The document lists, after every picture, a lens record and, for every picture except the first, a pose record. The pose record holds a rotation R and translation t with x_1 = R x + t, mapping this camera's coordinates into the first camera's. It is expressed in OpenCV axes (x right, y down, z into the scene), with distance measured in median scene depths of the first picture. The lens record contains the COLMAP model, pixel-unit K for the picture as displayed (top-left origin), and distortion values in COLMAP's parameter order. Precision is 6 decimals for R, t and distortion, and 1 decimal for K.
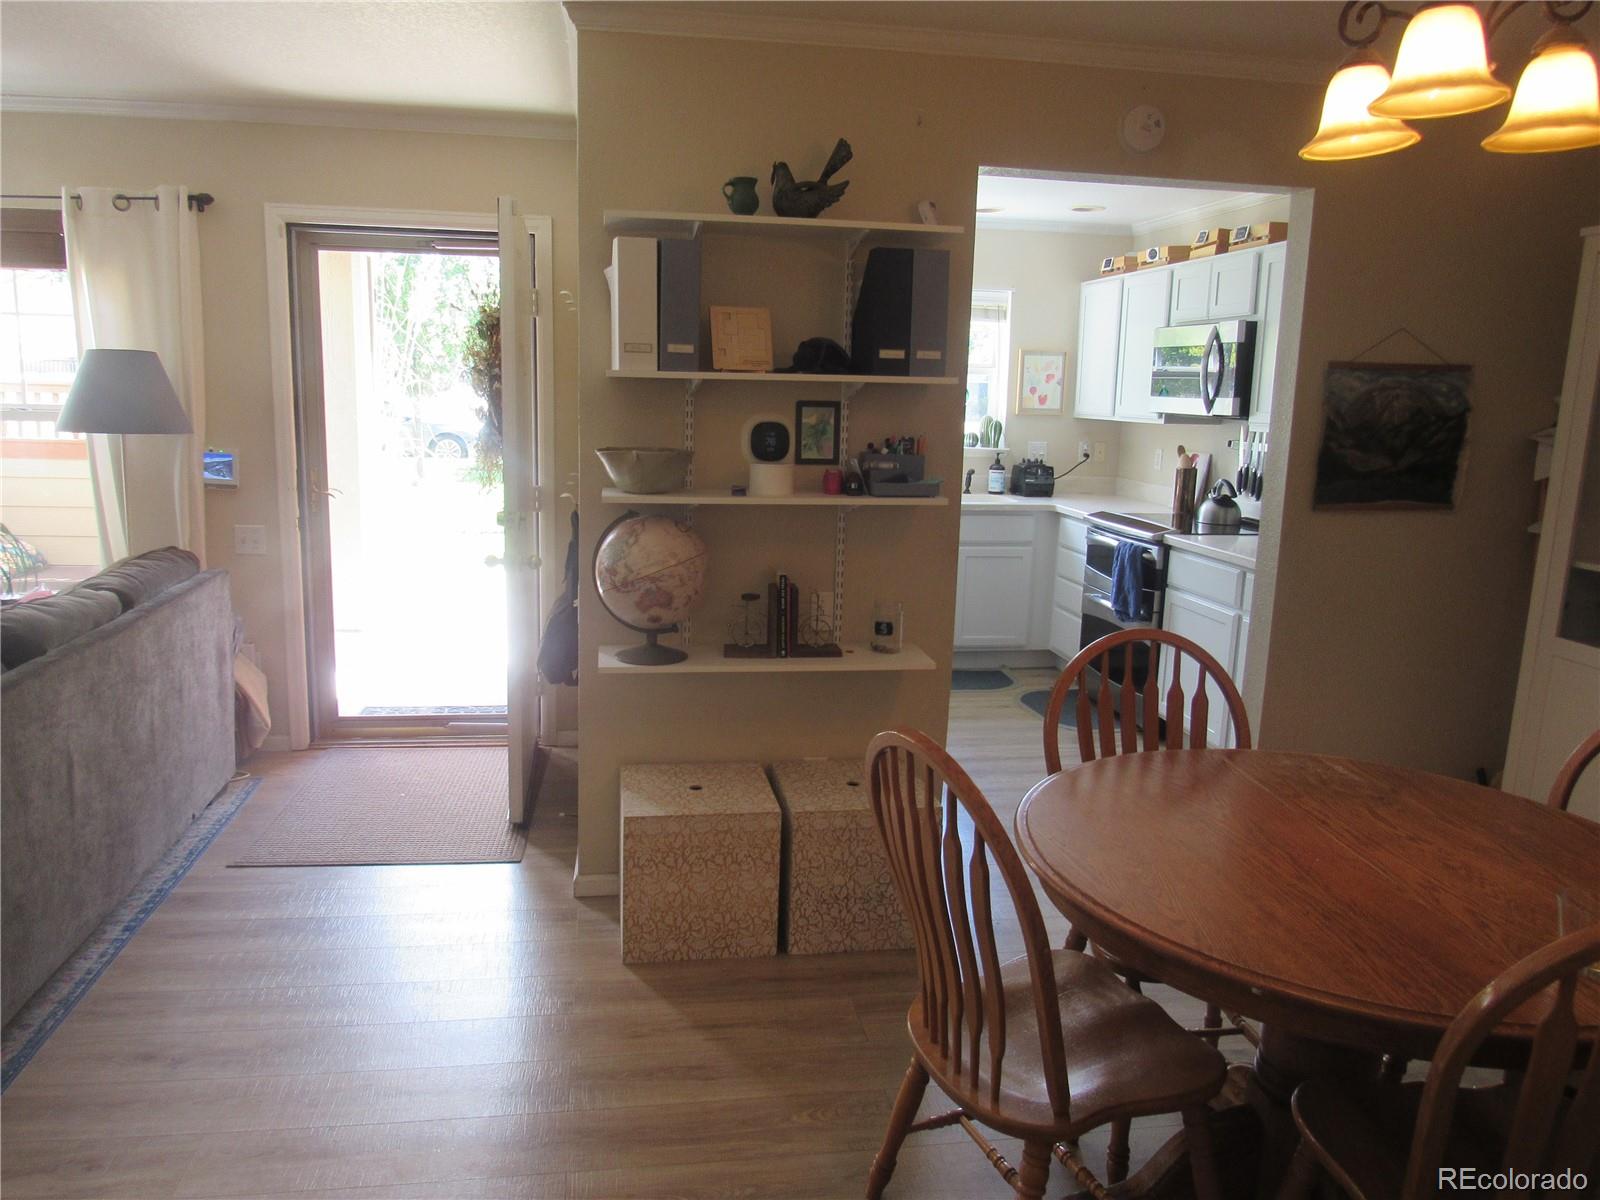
lens RADIAL K [[1135.2, 0, 794.0], [0, 1135.2, 611.1], [0, 0, 1]] dist [0.002565, -0.054488]
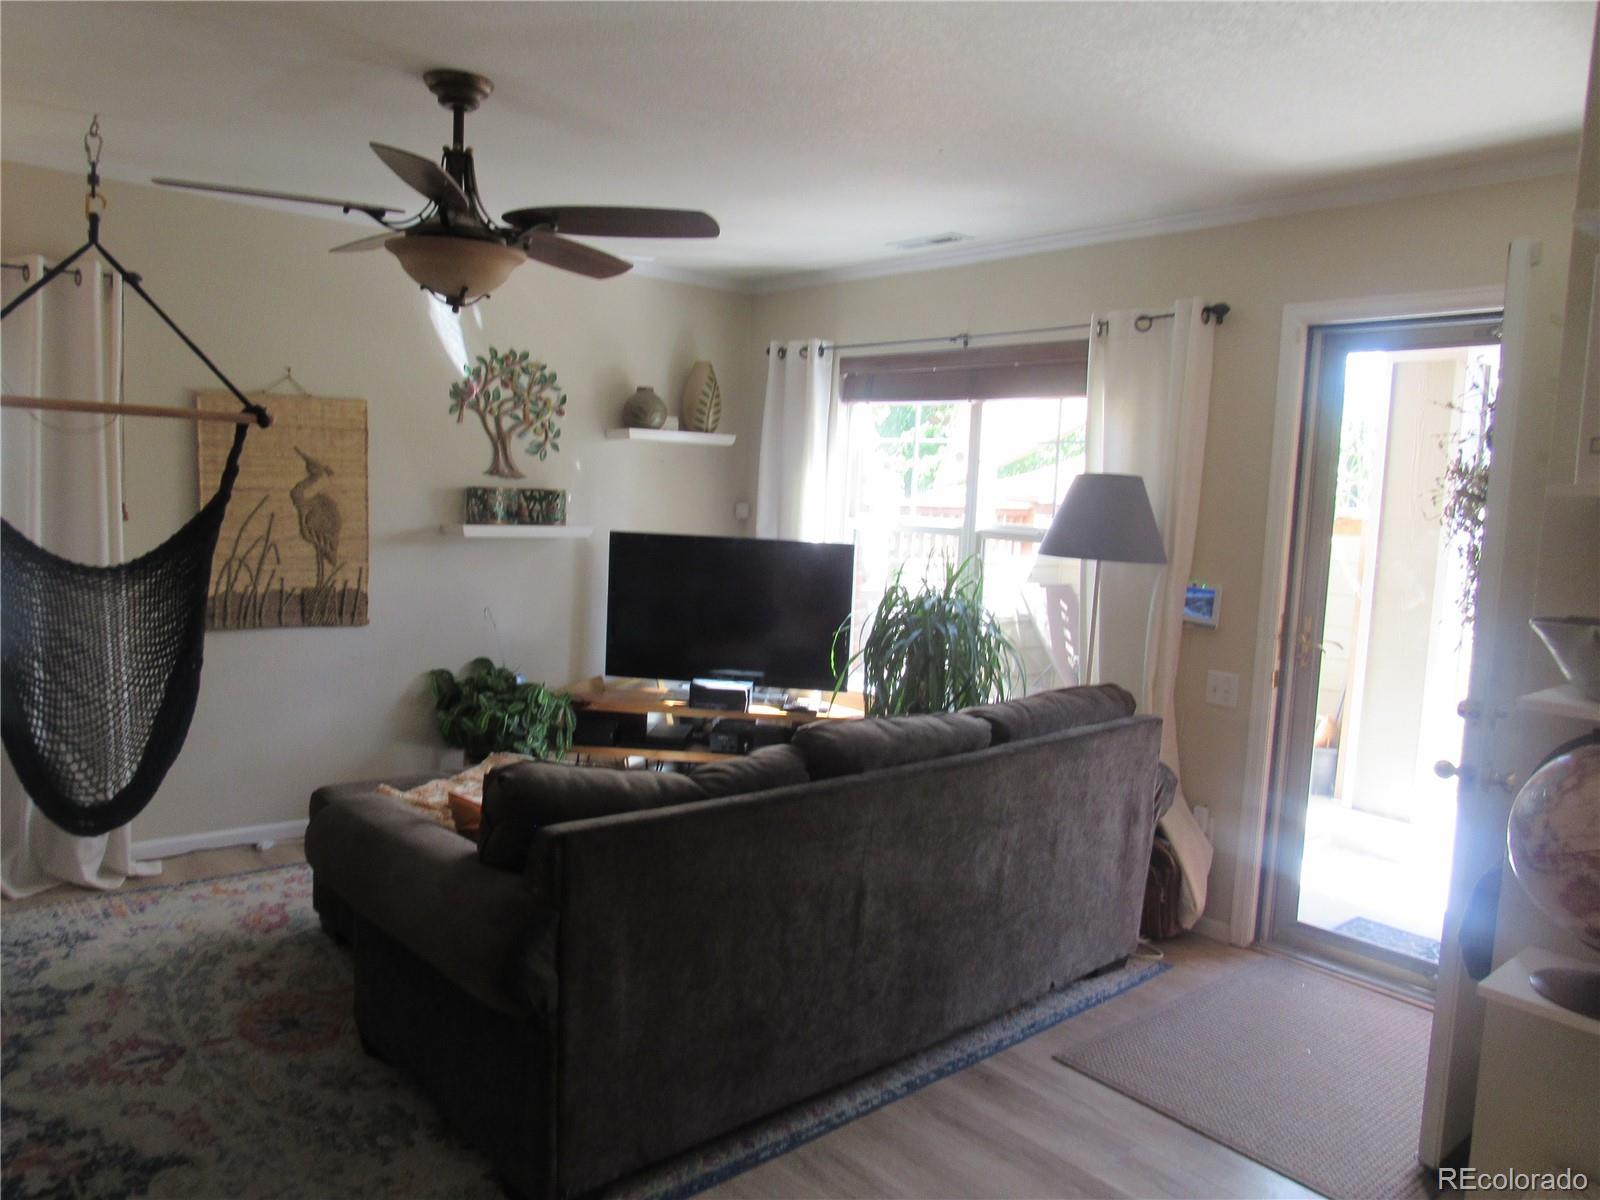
lens RADIAL K [[1135.2, 0, 794.0], [0, 1135.2, 611.1], [0, 0, 1]] dist [0.002565, -0.054488]
pose [[0.525434, 0.080126, -0.847053, 0.094338], [-0.183772, 0.982744, -0.021033, -0.051518], [0.830751, 0.166716, 0.531092, 0.305141]]
